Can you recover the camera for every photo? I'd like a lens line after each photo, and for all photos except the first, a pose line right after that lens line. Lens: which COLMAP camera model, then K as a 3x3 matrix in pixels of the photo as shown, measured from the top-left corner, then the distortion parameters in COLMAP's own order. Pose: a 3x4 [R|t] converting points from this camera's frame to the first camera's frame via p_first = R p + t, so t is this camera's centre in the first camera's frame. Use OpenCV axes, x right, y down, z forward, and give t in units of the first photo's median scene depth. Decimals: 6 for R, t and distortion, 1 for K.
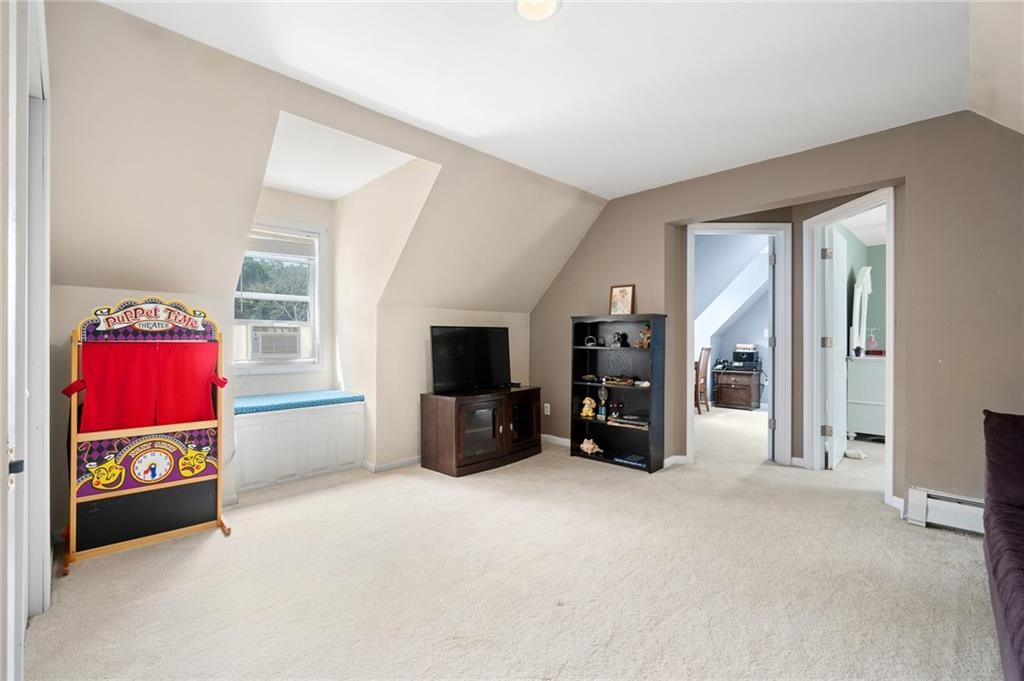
lens RADIAL K [[452.7, 0, 514.8], [0, 452.7, 340.1], [0, 0, 1]] dist [0.000278, 0.000665]
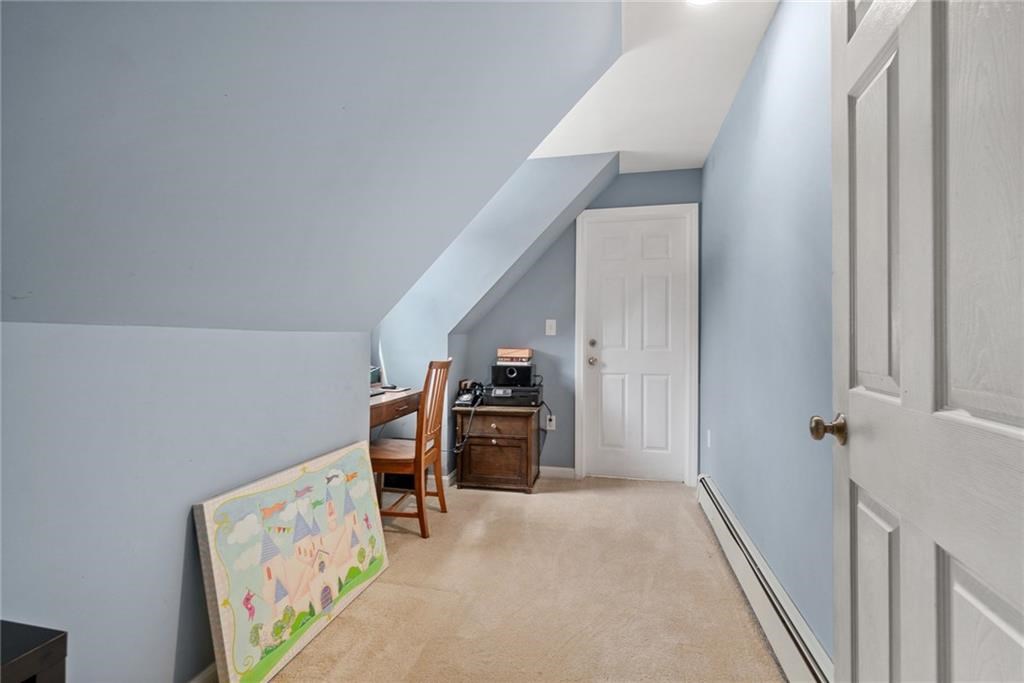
lens RADIAL K [[452.7, 0, 514.1], [0, 452.7, 337.1], [0, 0, 1]] dist [0.000278, 0.000665]
pose [[0.844964, -0.002227, 0.534818, 0.249680], [0.003210, 0.999994, -0.000908, -0.004148], [-0.534813, 0.002484, 0.844967, 0.591304]]
